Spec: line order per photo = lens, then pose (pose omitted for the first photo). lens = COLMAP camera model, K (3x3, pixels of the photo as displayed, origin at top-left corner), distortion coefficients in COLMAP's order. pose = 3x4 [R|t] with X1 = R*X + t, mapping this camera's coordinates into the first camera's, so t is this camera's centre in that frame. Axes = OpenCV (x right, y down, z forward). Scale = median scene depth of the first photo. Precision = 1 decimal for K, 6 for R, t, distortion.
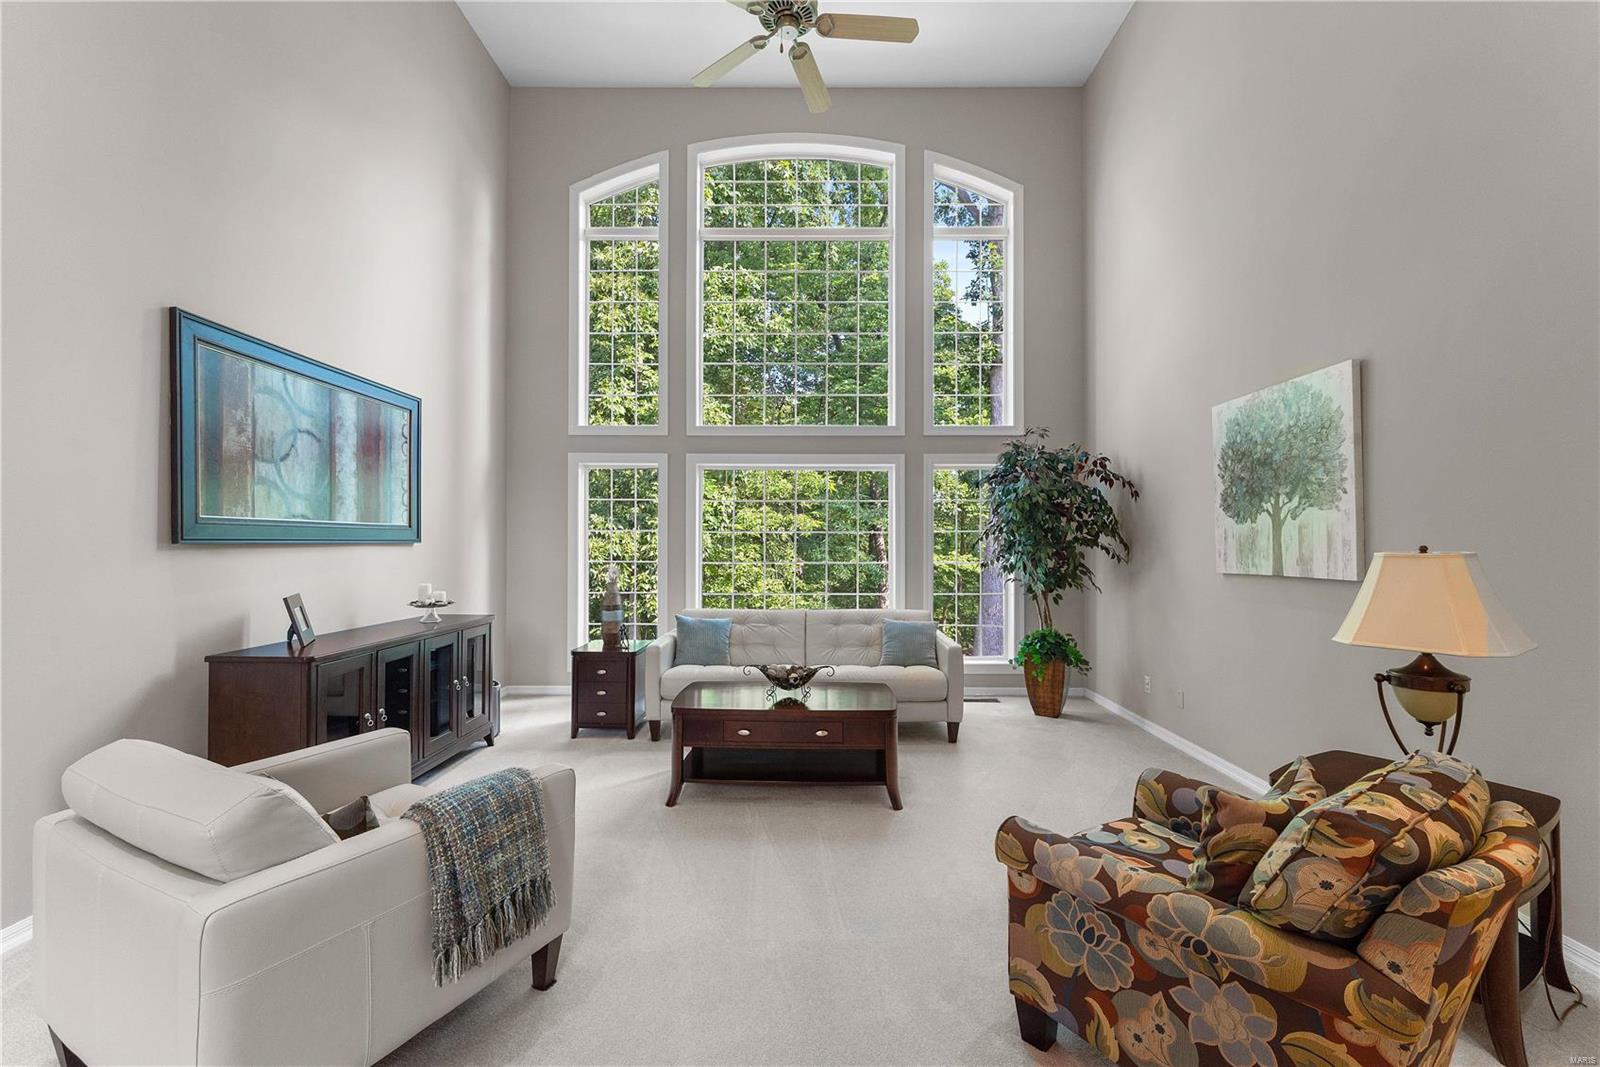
lens RADIAL K [[681.0, 0, 802.0], [0, 681.0, 534.9], [0, 0, 1]] dist [-0.001738, -0.000353]
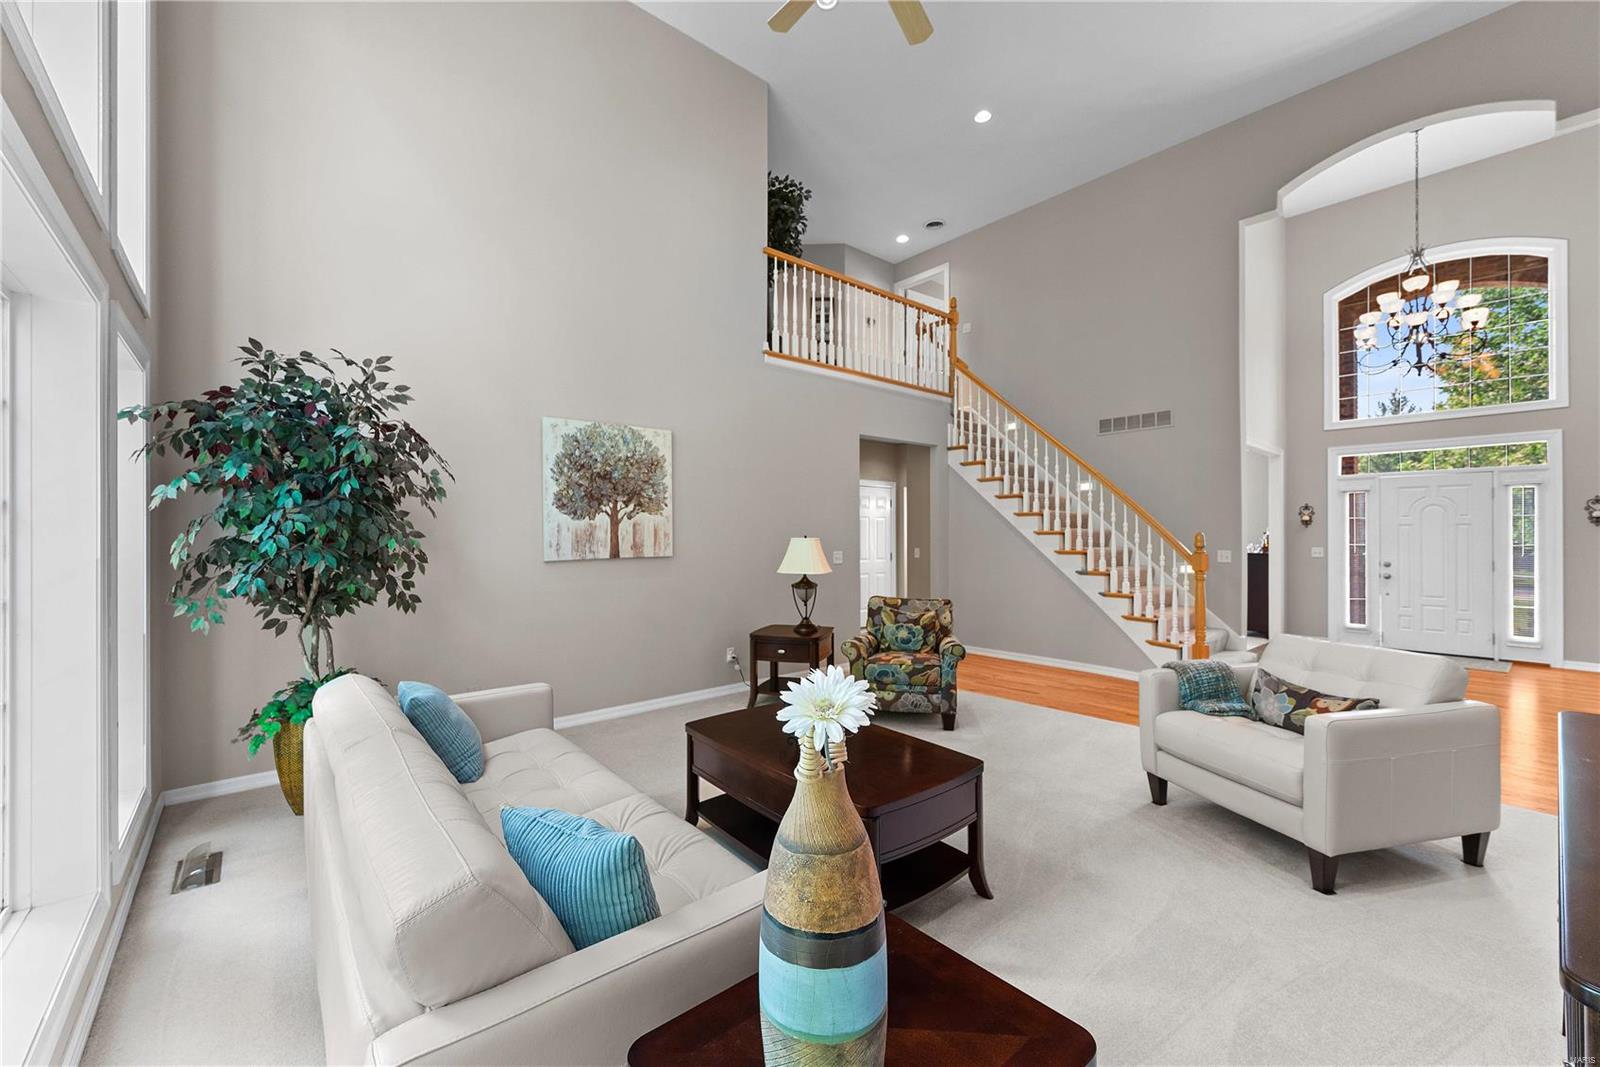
lens RADIAL K [[629.9, 0, 798.8], [0, 629.9, 536.1], [0, 0, 1]] dist [0.000453, 0.000426]
pose [[-0.668826, 0.003284, 0.743412, -0.544028], [-0.002474, 0.999975, -0.006643, 0.021813], [-0.743415, -0.006282, -0.668801, 1.598577]]
